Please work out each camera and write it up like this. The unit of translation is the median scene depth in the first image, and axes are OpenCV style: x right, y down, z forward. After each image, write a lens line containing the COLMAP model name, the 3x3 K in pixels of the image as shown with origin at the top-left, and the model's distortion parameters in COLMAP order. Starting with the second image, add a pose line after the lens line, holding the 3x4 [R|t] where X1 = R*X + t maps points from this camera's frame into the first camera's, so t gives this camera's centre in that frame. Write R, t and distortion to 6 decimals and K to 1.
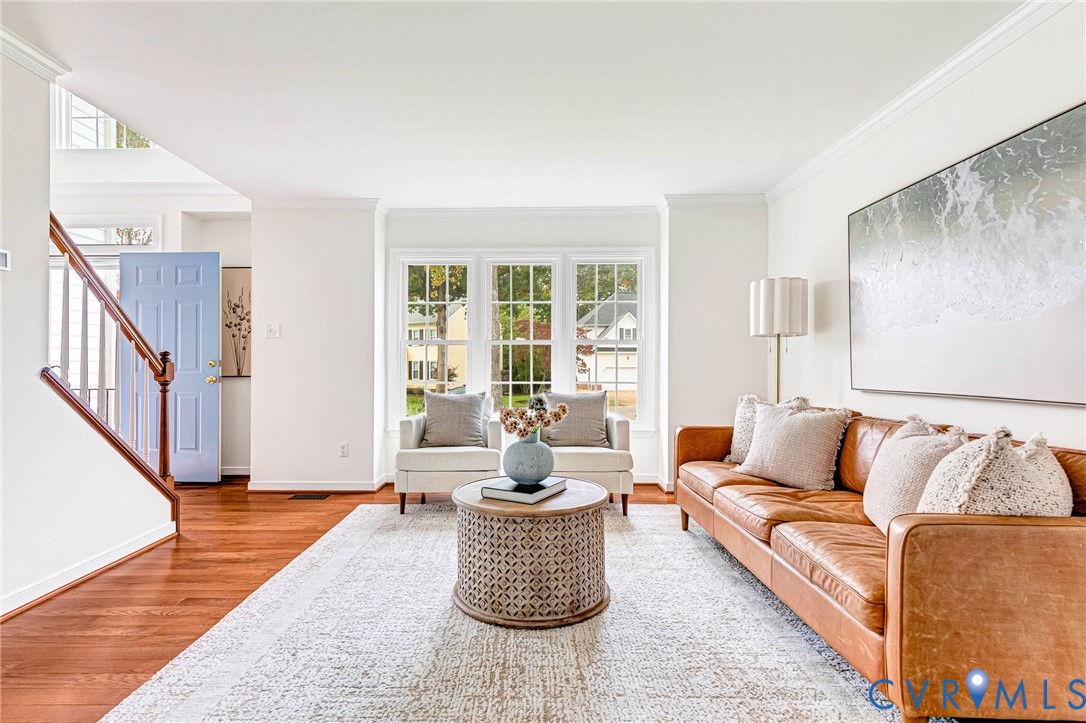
lens RADIAL K [[528.7, 0, 525.5], [0, 528.7, 366.0], [0, 0, 1]] dist [0.009764, -0.000152]
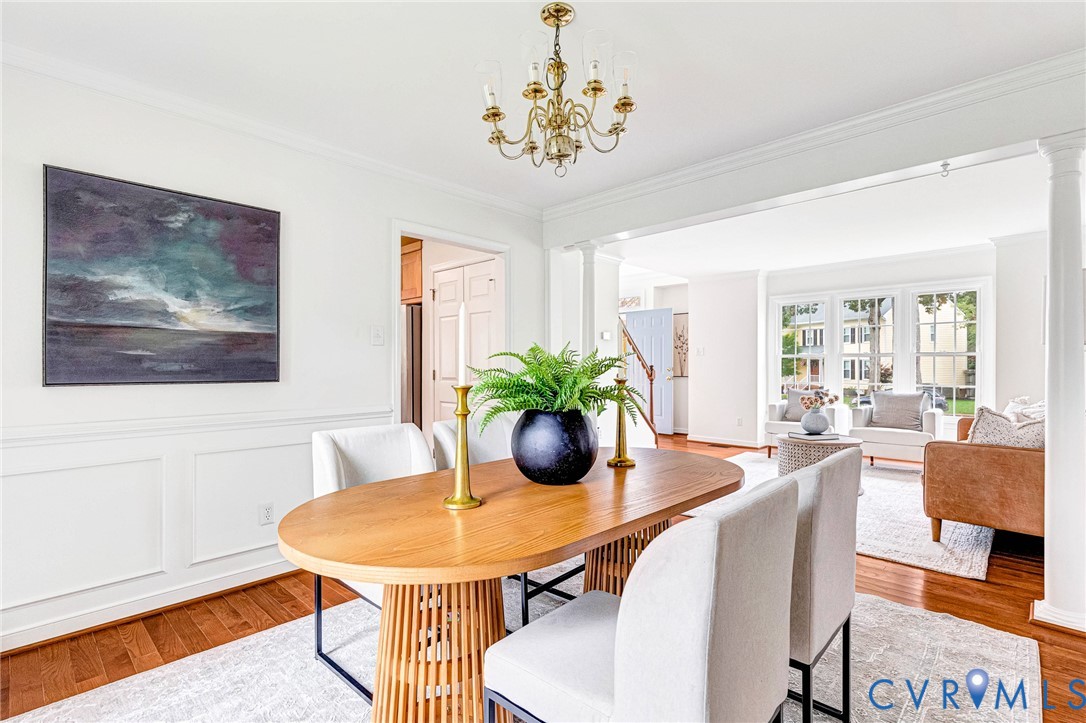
lens RADIAL K [[517.8, 0, 545.0], [0, 517.8, 366.9], [0, 0, 1]] dist [0.010645, -0.000218]
pose [[0.735393, 0.002577, -0.677636, 0.519719], [0.001282, 0.999986, 0.005195, -0.039062], [0.677639, -0.004689, 0.735380, -1.022873]]
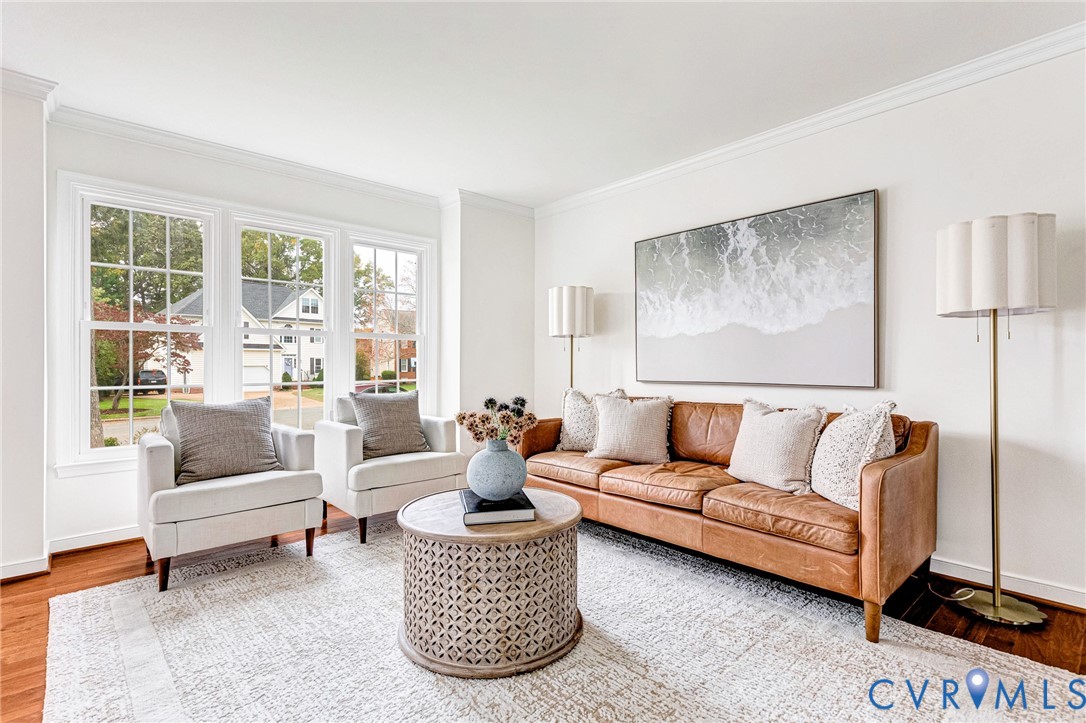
lens RADIAL K [[517.8, 0, 545.0], [0, 517.8, 366.9], [0, 0, 1]] dist [0.010645, -0.000218]
pose [[0.729451, -0.003153, 0.684025, -0.453469], [-0.000070, 0.999989, 0.004685, 0.005020], [-0.684033, -0.003466, 0.729443, 0.300887]]
